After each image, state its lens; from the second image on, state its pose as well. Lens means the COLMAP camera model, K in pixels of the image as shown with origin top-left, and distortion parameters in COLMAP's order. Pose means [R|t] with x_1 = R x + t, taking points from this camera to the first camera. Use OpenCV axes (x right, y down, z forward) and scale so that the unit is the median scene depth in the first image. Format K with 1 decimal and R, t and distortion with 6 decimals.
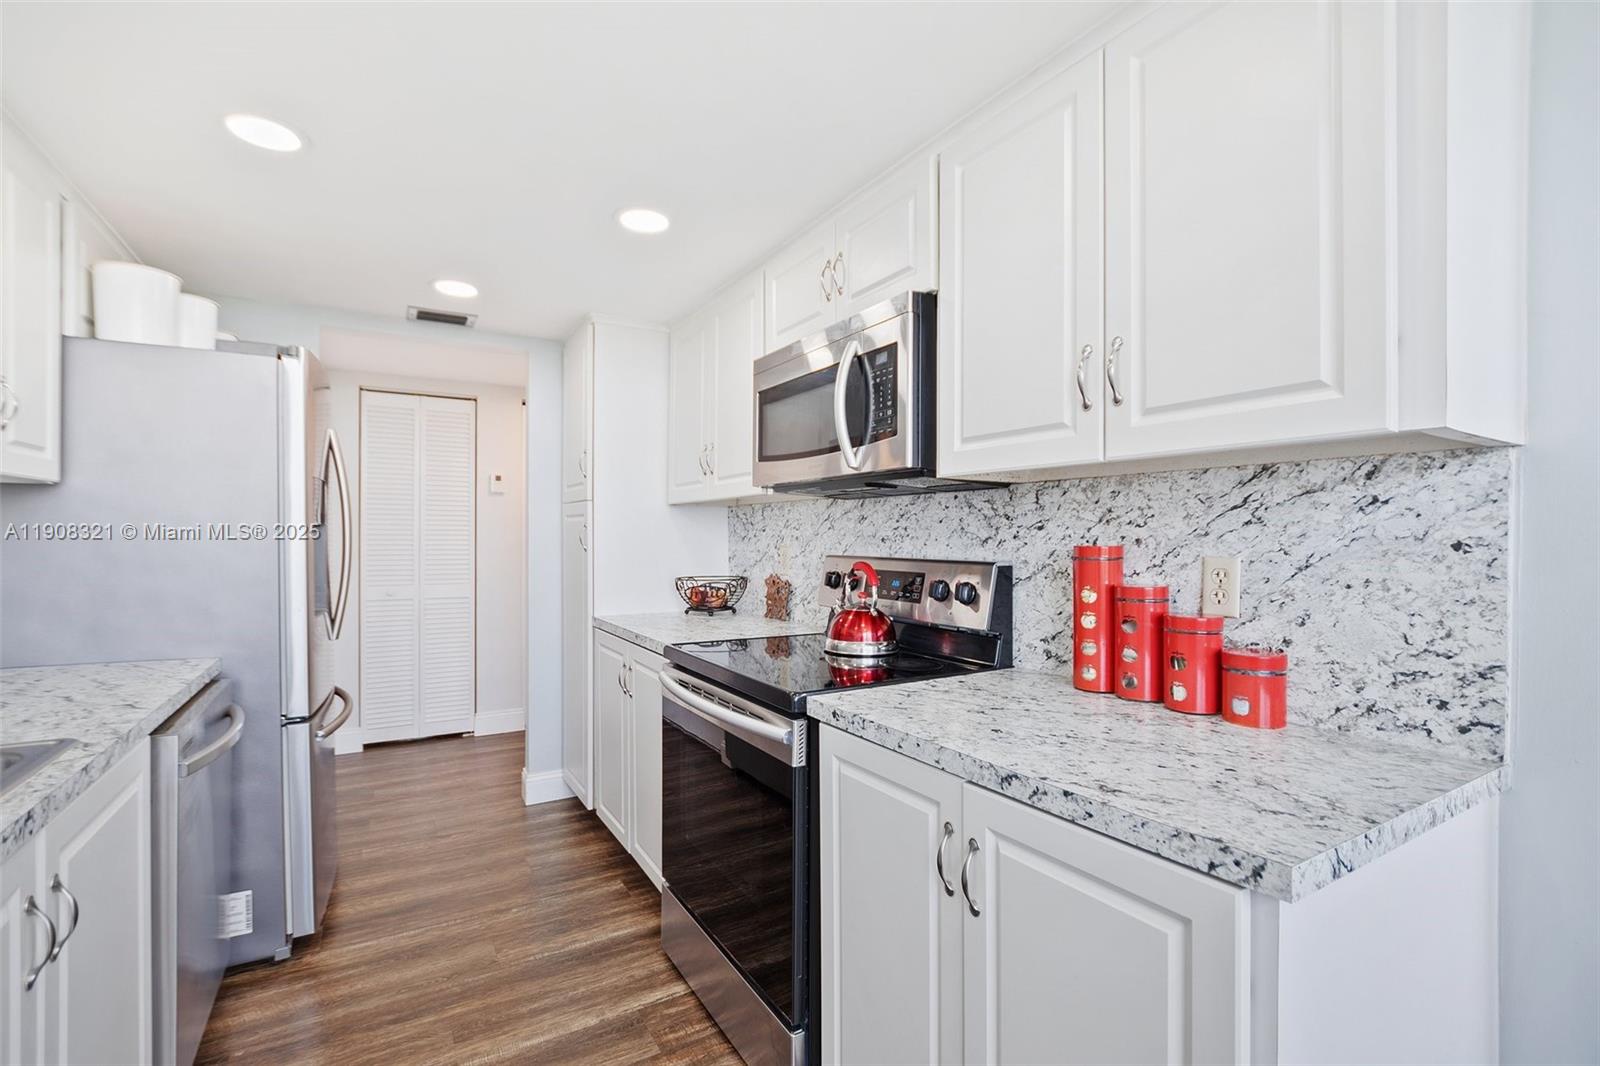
lens RADIAL K [[710.2, 0, 801.0], [0, 710.2, 542.0], [0, 0, 1]] dist [-0.027762, 0.006250]
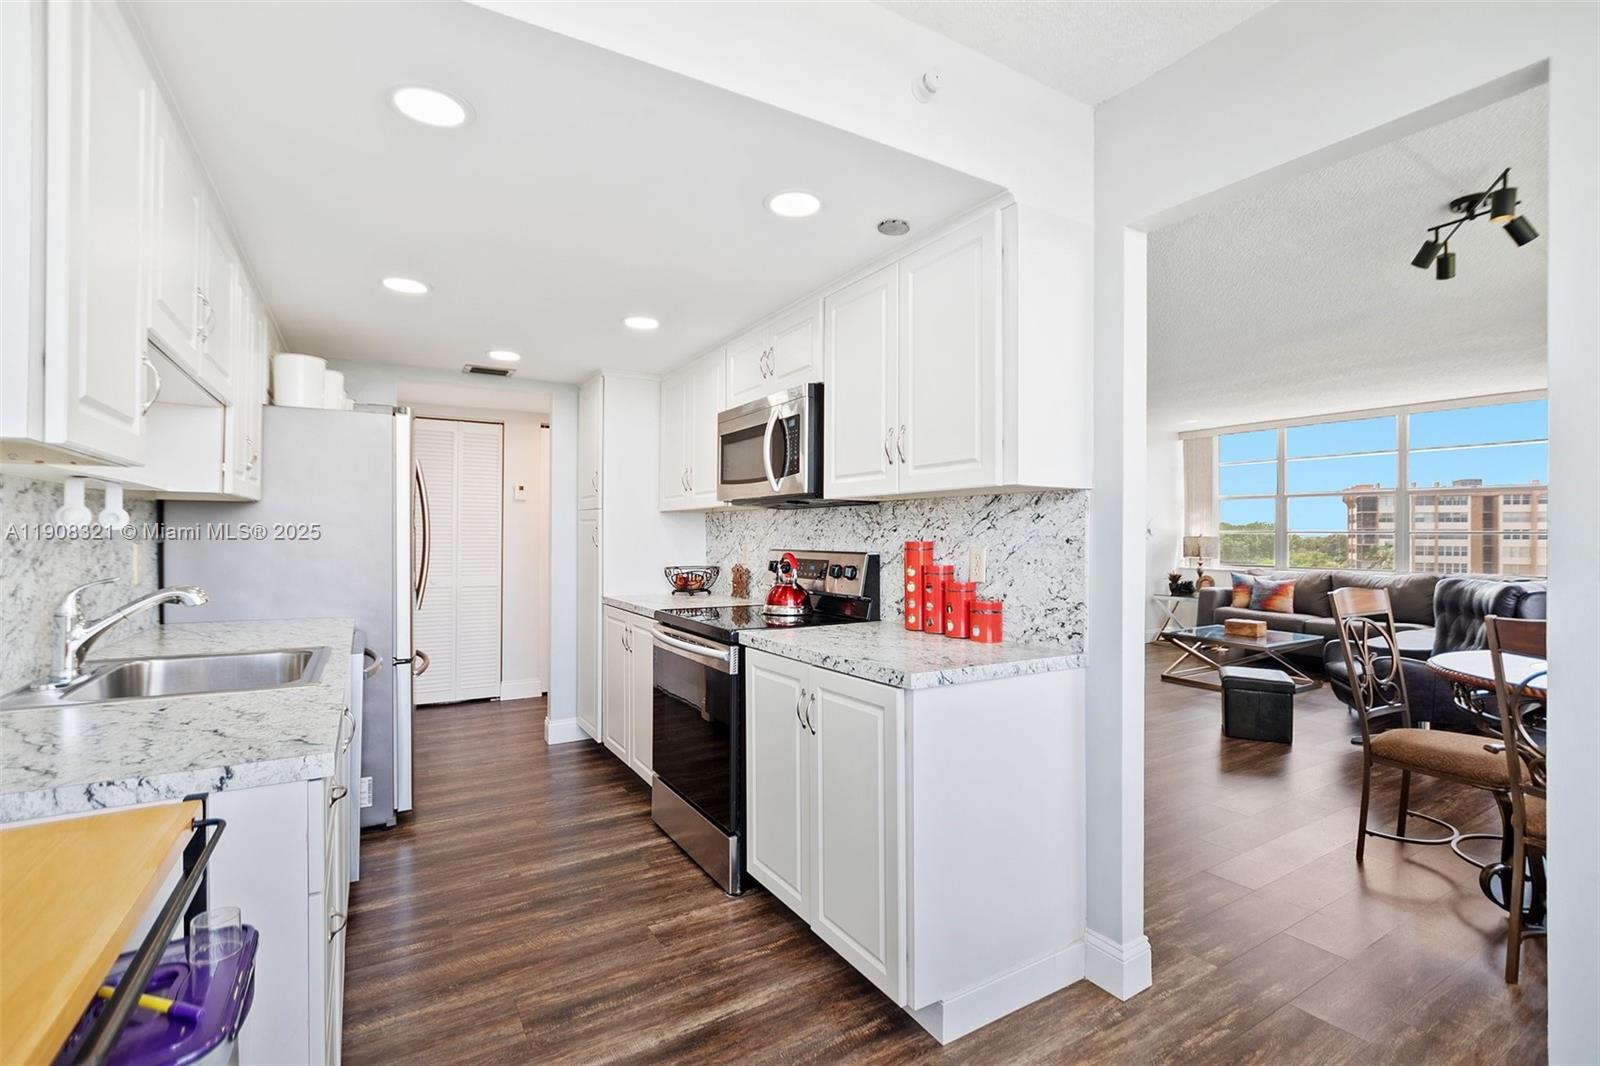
lens RADIAL K [[710.2, 0, 805.5], [0, 710.2, 532.9], [0, 0, 1]] dist [-0.027762, 0.006250]
pose [[0.999951, 0.000328, 0.009916, 0.109971], [-0.000209, 0.999927, -0.012094, 0.004115], [-0.009919, 0.012091, 0.999878, -0.495010]]
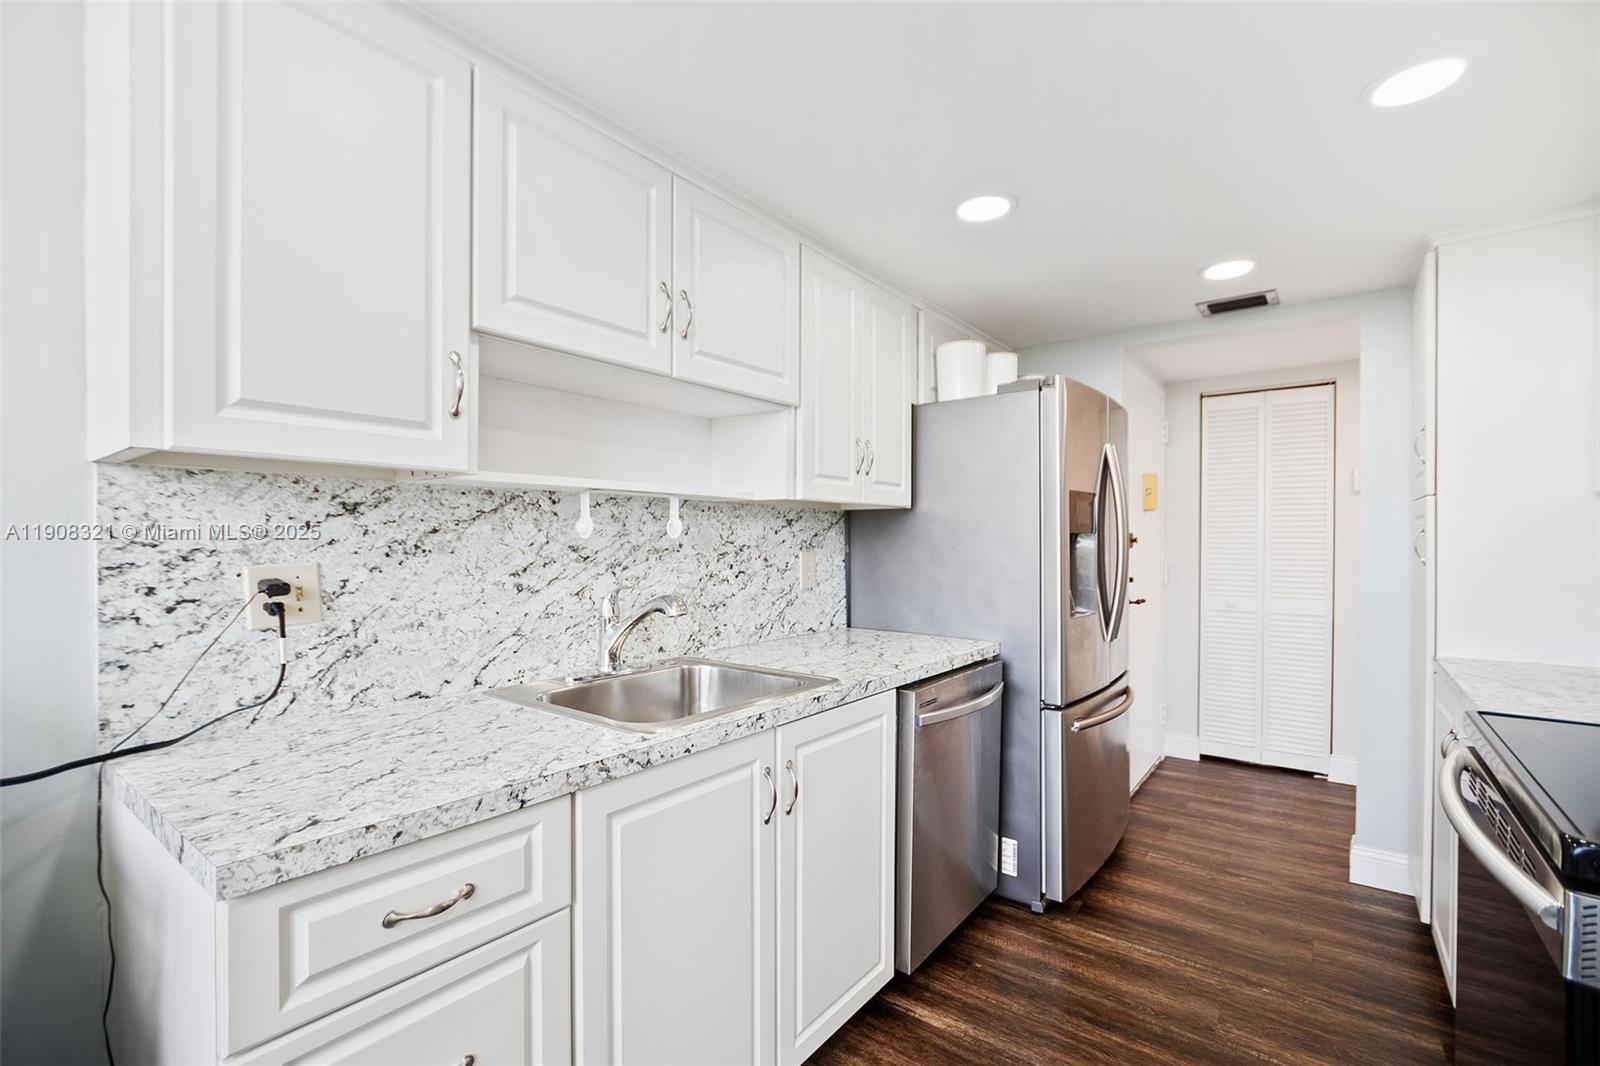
lens RADIAL K [[710.2, 0, 783.1], [0, 710.2, 546.8], [0, 0, 1]] dist [-0.027762, 0.006250]
pose [[0.354754, 0.003014, -0.934955, 0.193955], [-0.007824, 0.999969, 0.000256, -0.000687], [0.934927, 0.007224, 0.354766, 0.194686]]
